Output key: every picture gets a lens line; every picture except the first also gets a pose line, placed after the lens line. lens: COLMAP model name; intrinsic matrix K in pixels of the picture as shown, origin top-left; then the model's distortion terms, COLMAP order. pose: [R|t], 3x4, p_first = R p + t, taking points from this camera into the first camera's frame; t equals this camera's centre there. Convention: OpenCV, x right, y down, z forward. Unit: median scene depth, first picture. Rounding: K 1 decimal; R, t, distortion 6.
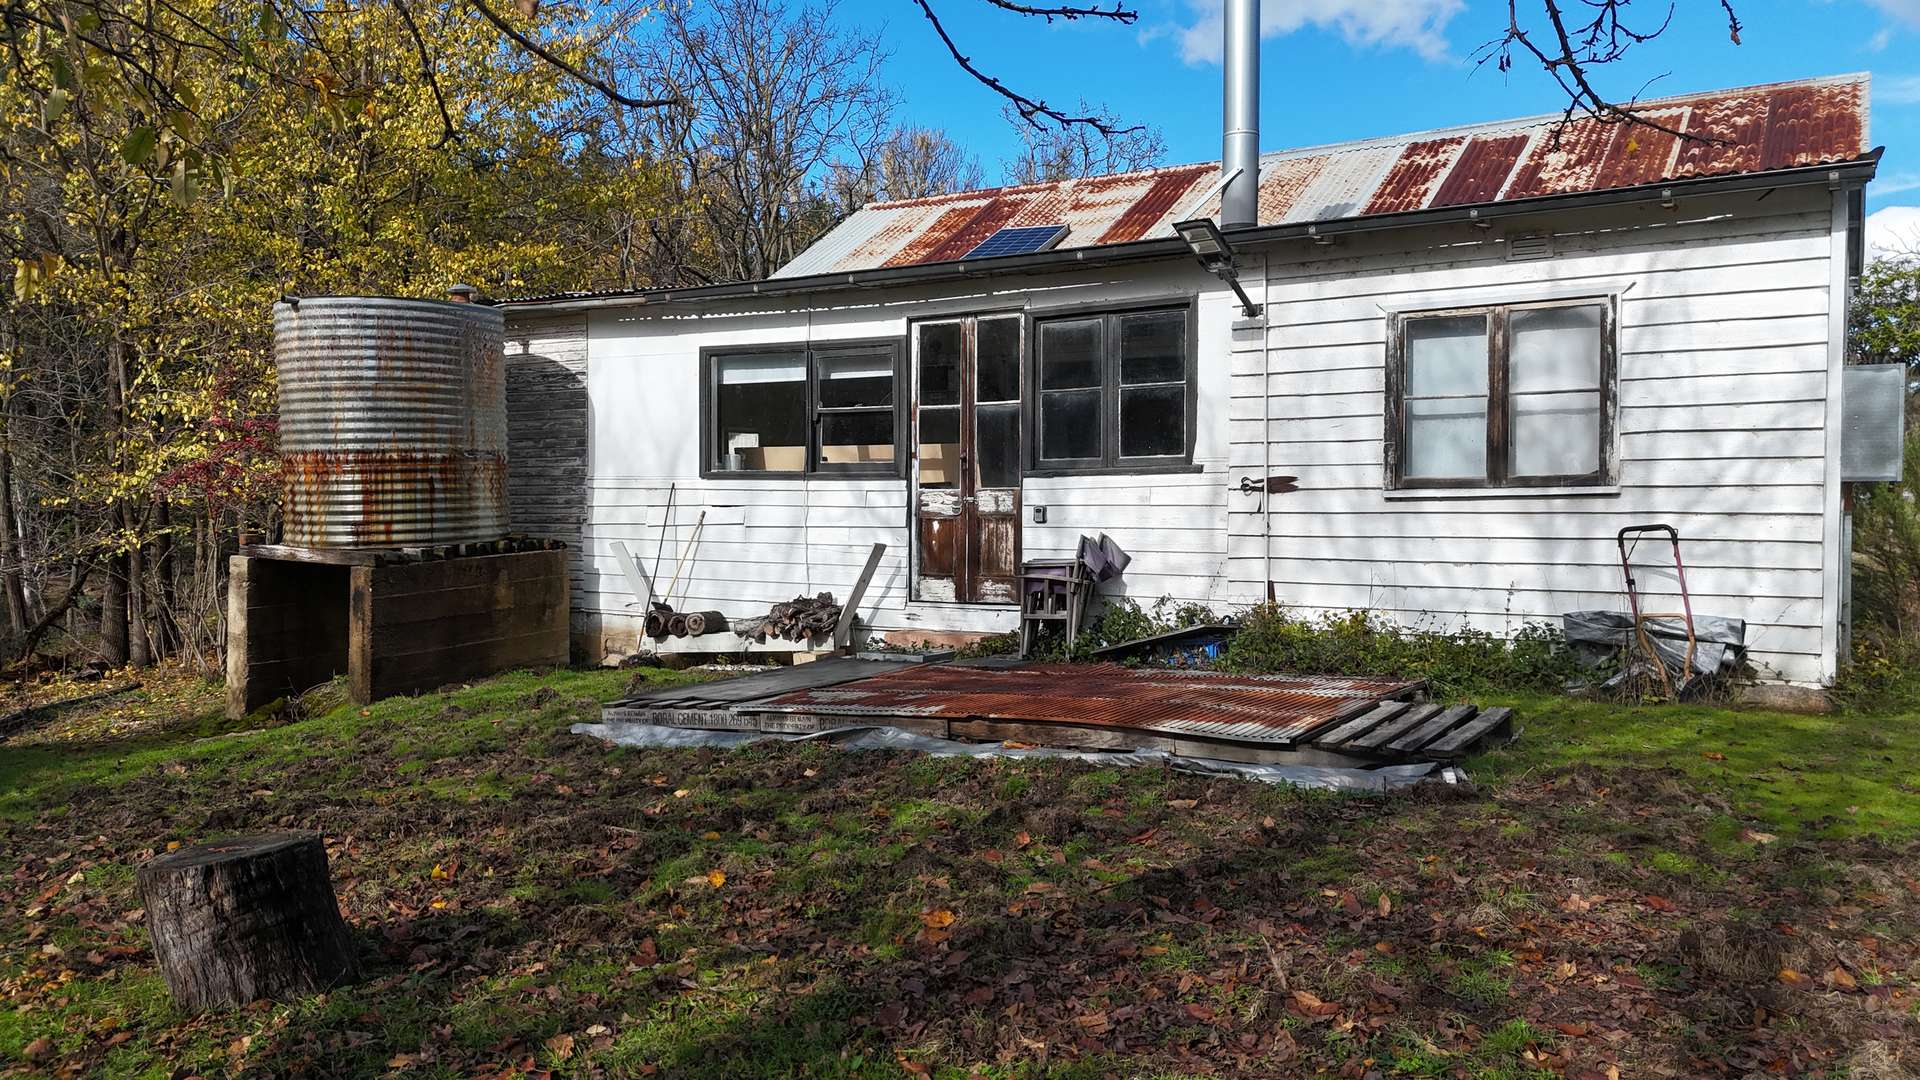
lens RADIAL K [[1342.5, 0, 960.0], [0, 1342.5, 540.0], [0, 0, 1]] dist [0.069788, -0.060549]
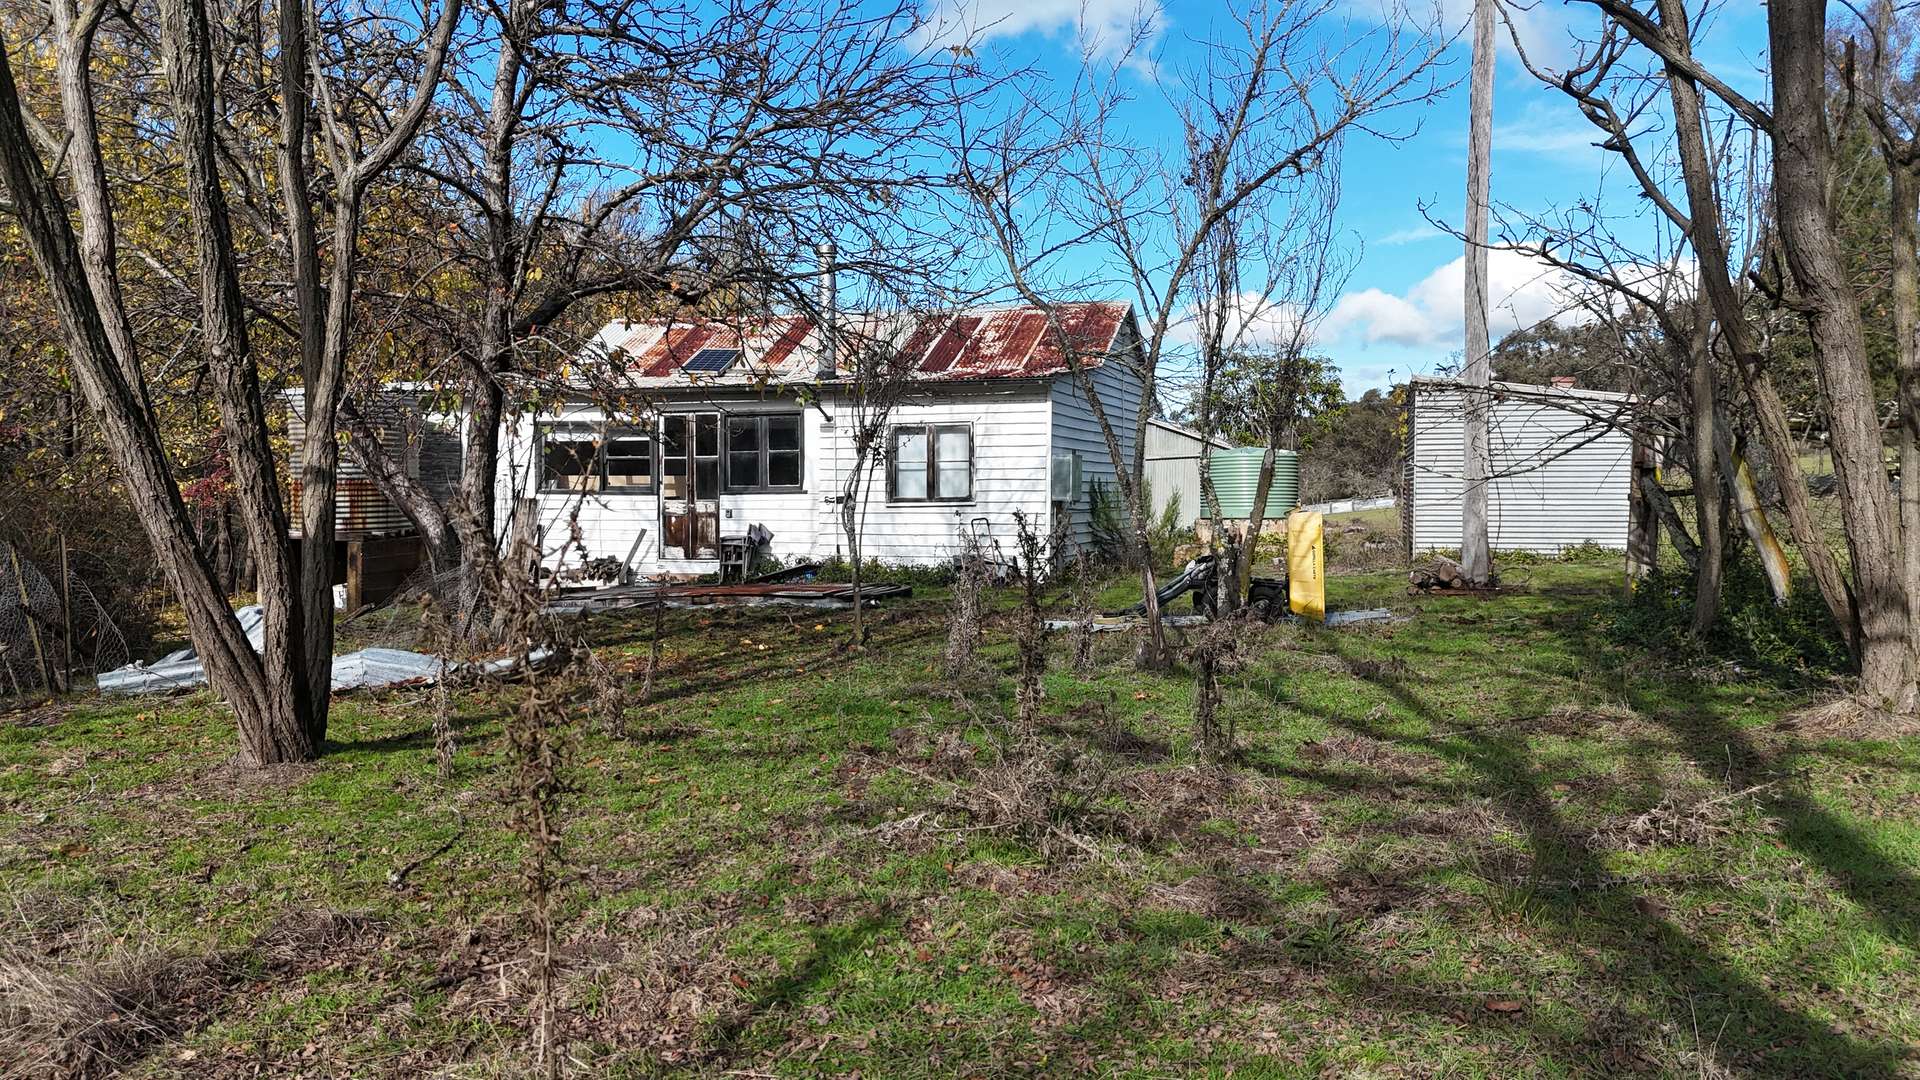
lens RADIAL K [[1405.0, 0, 960.0], [0, 1405.0, 540.0], [0, 0, 1]] dist [0.080142, -0.072855]
pose [[0.973257, -0.003690, 0.229690, -0.088096], [0.004235, 0.999989, -0.001881, 0.026016], [-0.229680, 0.002803, 0.973262, -1.134053]]
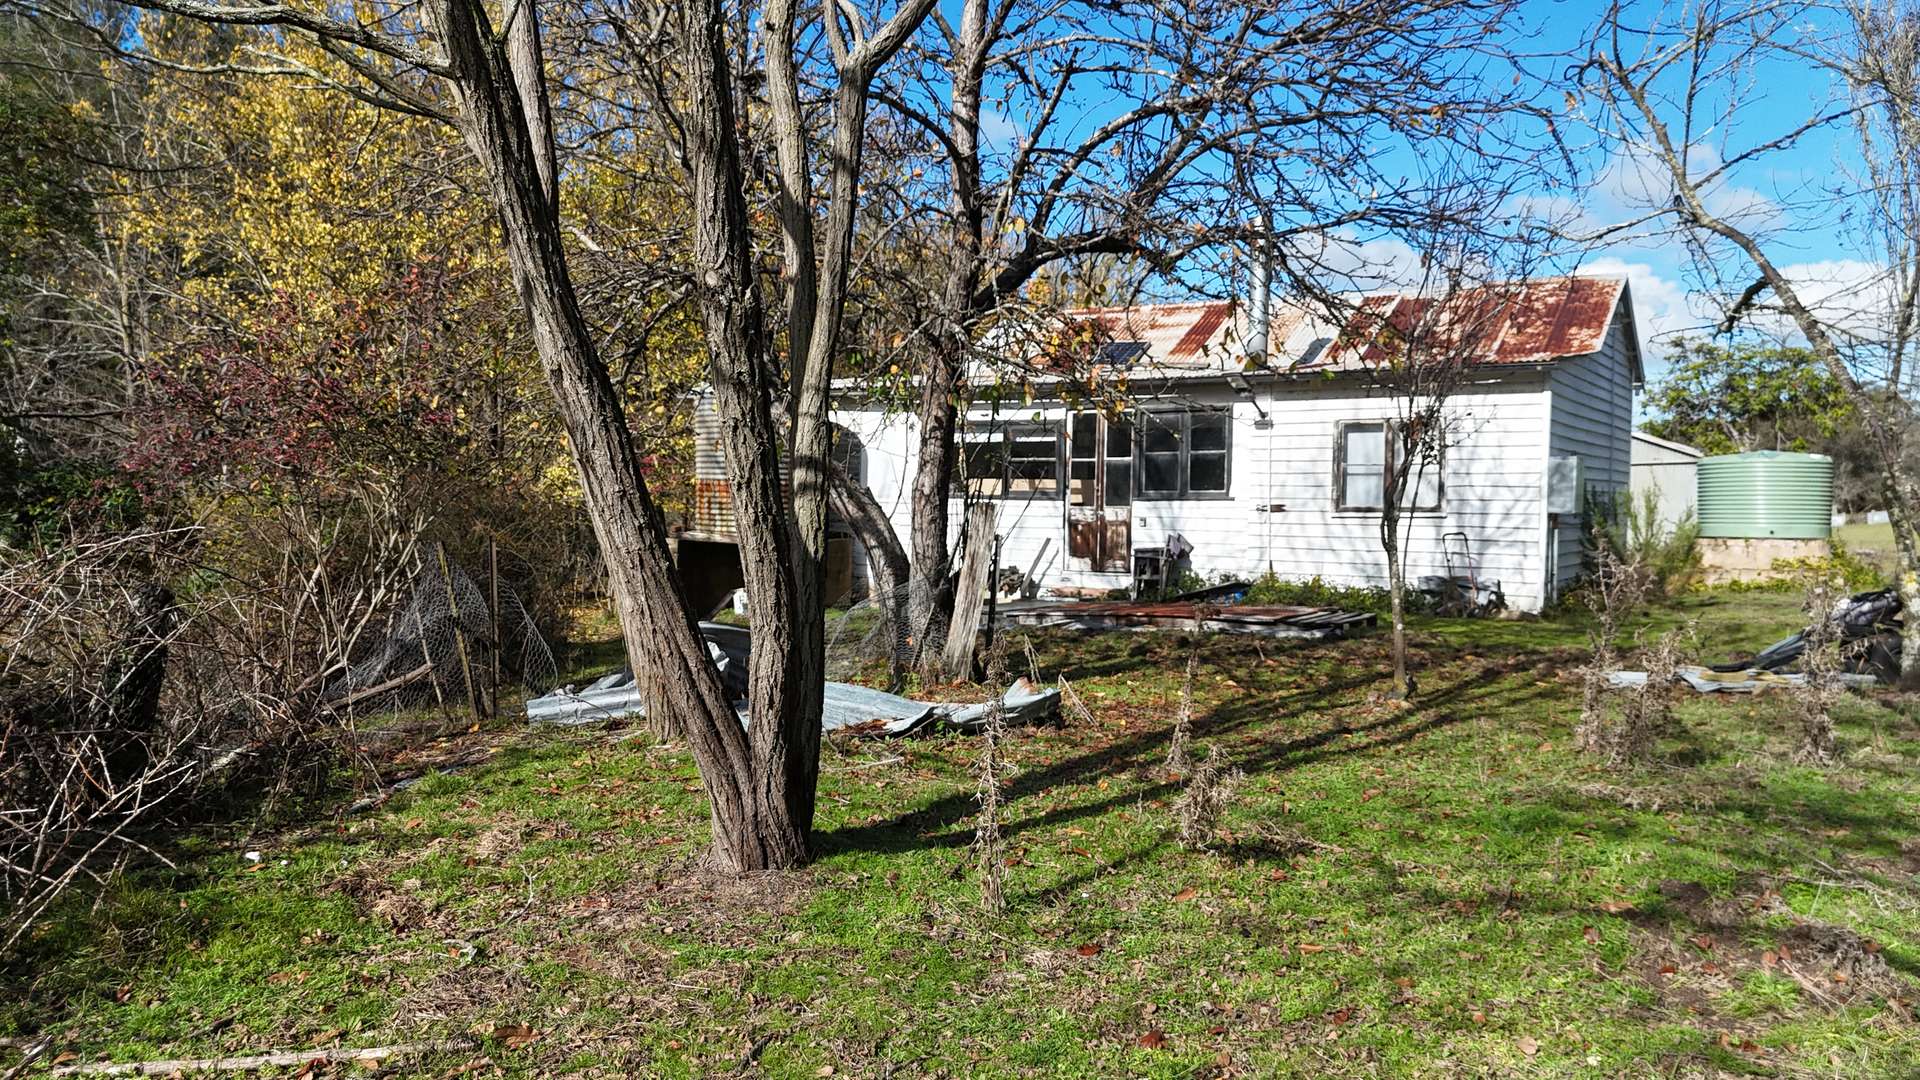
lens RADIAL K [[1405.0, 0, 960.0], [0, 1405.0, 540.0], [0, 0, 1]] dist [0.080142, -0.072855]
pose [[0.999844, 0.017404, -0.002863, -0.180149], [-0.017420, 0.999832, -0.005676, 0.019729], [0.002764, 0.005725, 0.999980, -0.881990]]
